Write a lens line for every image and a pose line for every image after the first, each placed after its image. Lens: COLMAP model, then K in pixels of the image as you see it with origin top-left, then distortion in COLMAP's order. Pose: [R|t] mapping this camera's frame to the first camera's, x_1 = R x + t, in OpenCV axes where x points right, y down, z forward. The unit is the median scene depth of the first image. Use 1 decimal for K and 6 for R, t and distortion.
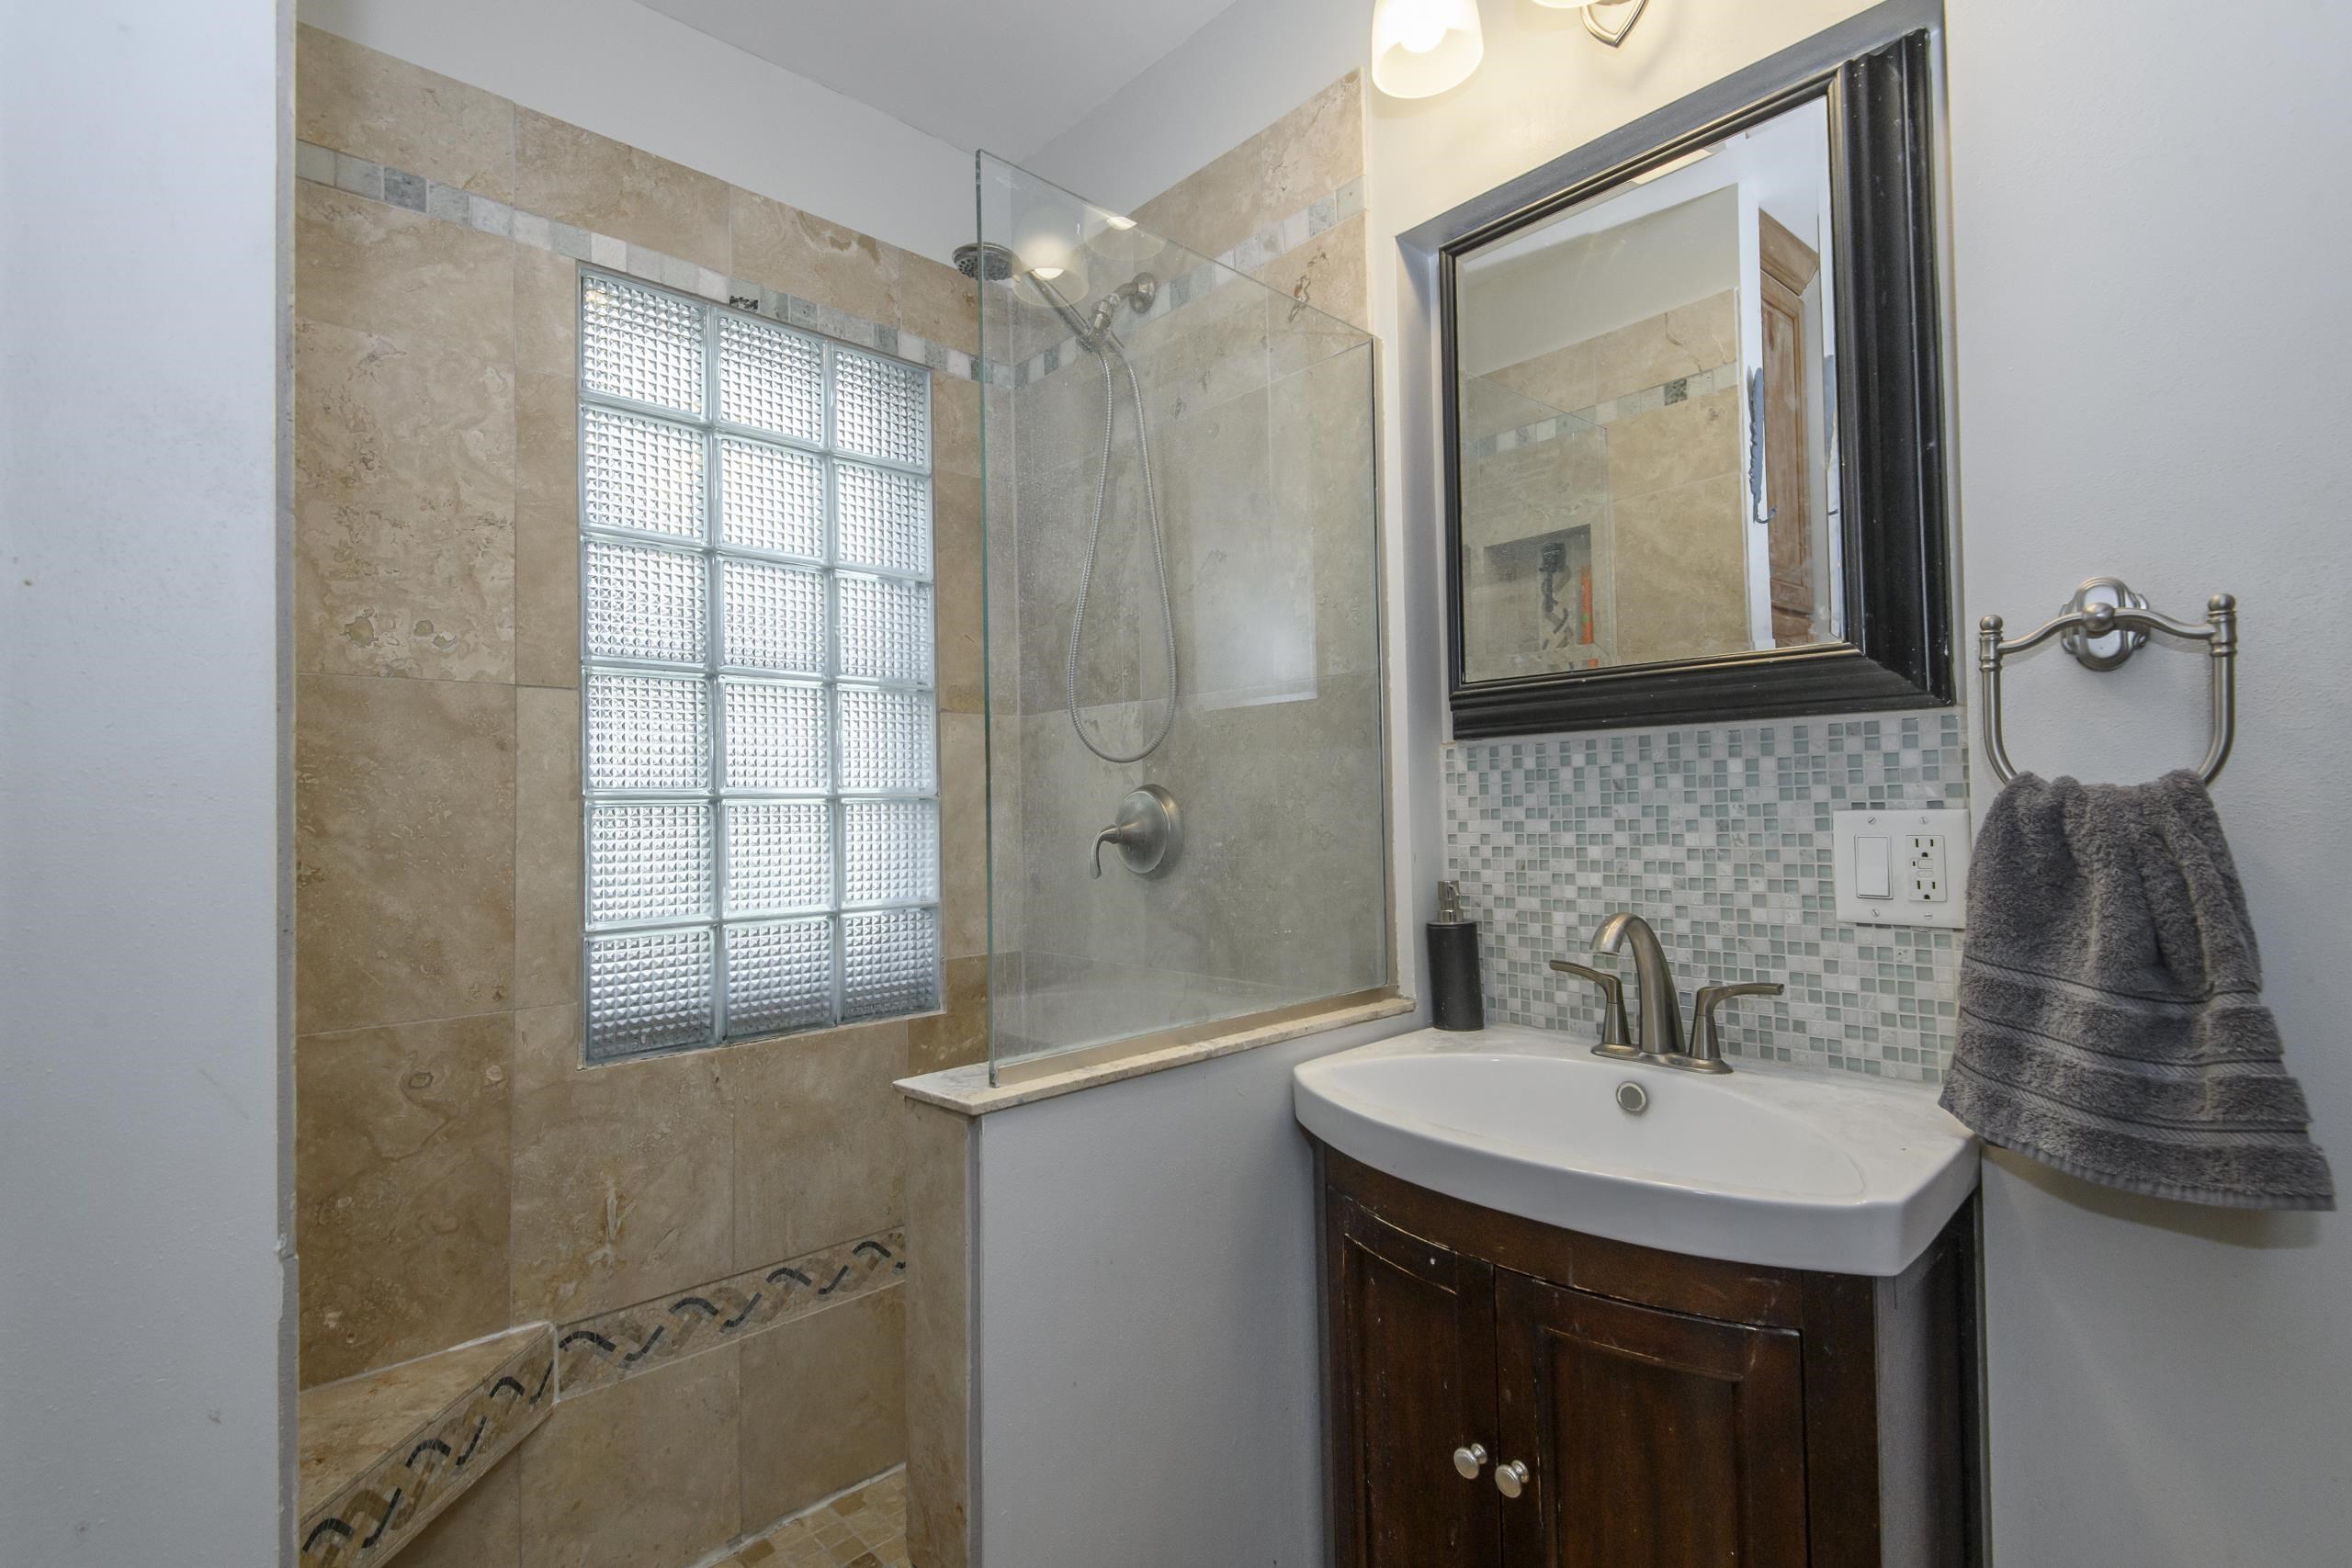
lens RADIAL K [[1092.4, 0, 1177.7], [0, 1092.4, 778.1], [0, 0, 1]] dist [-0.002197, -0.000869]
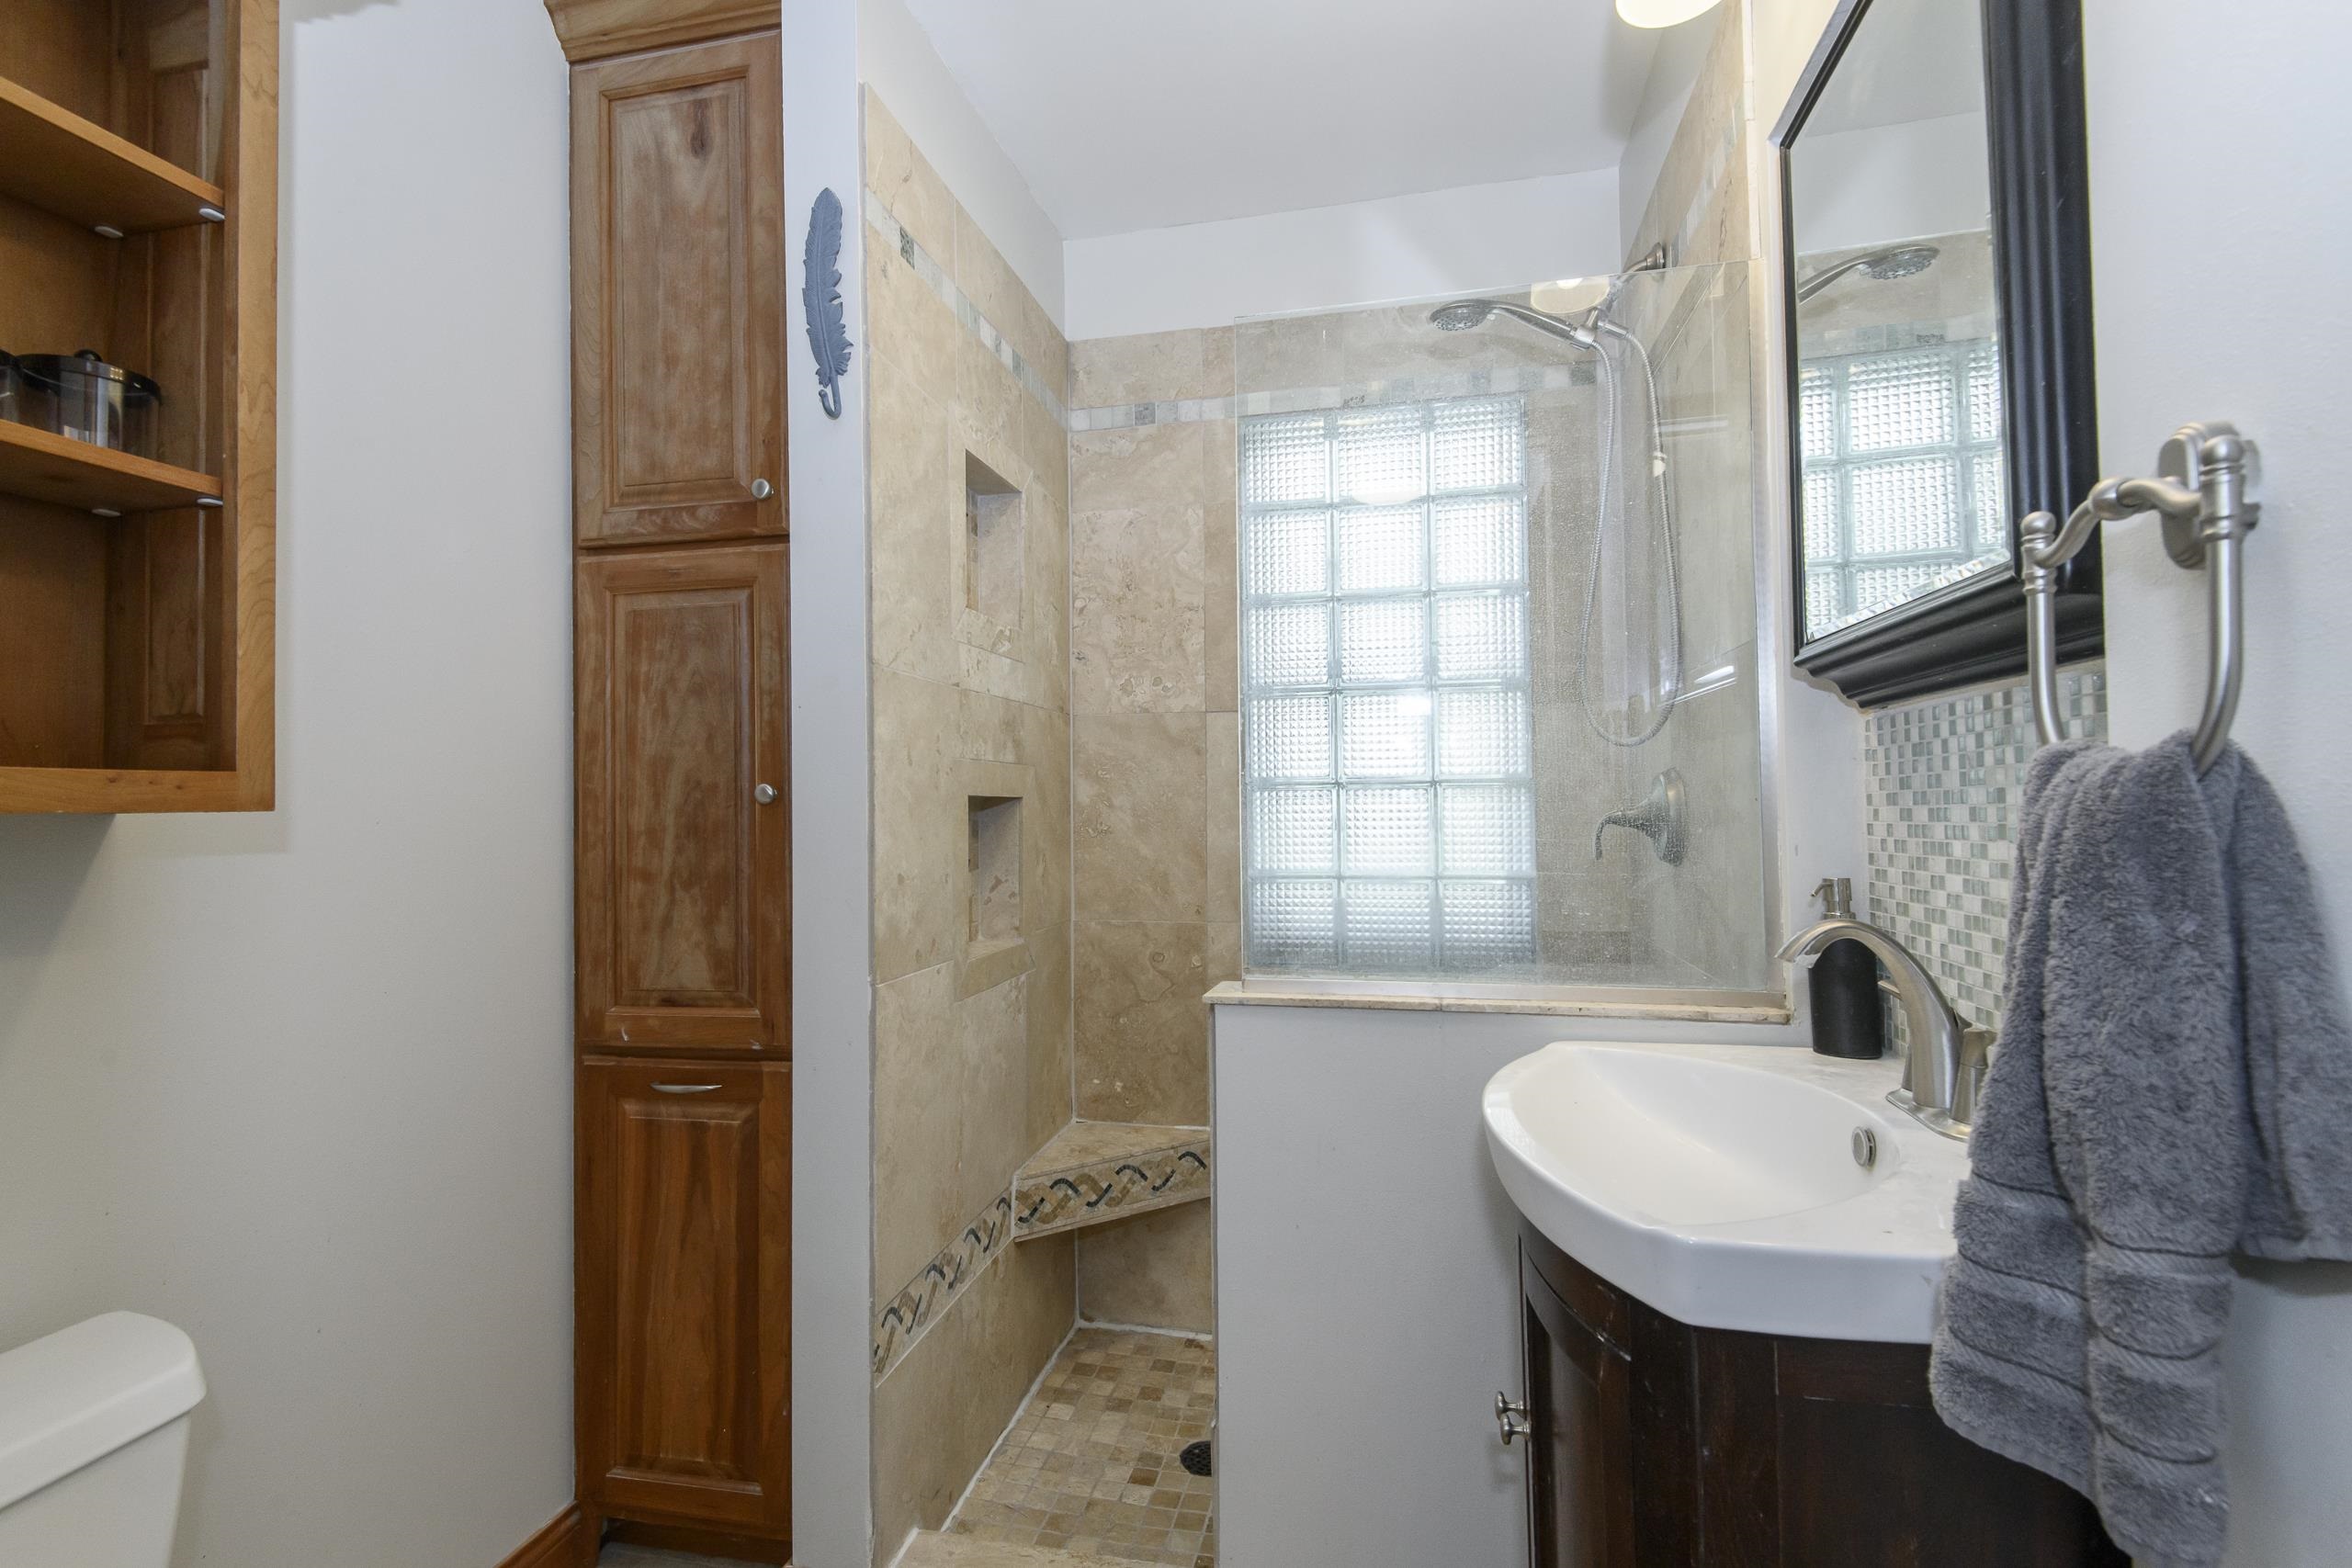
lens RADIAL K [[1070.3, 0, 1168.0], [0, 1070.3, 780.3], [0, 0, 1]] dist [0.035396, -0.022346]
pose [[0.560403, -0.008672, -0.828175, 0.630195], [0.024322, 0.999686, 0.005990, 0.001204], [0.827863, -0.023499, 0.560438, 0.108448]]
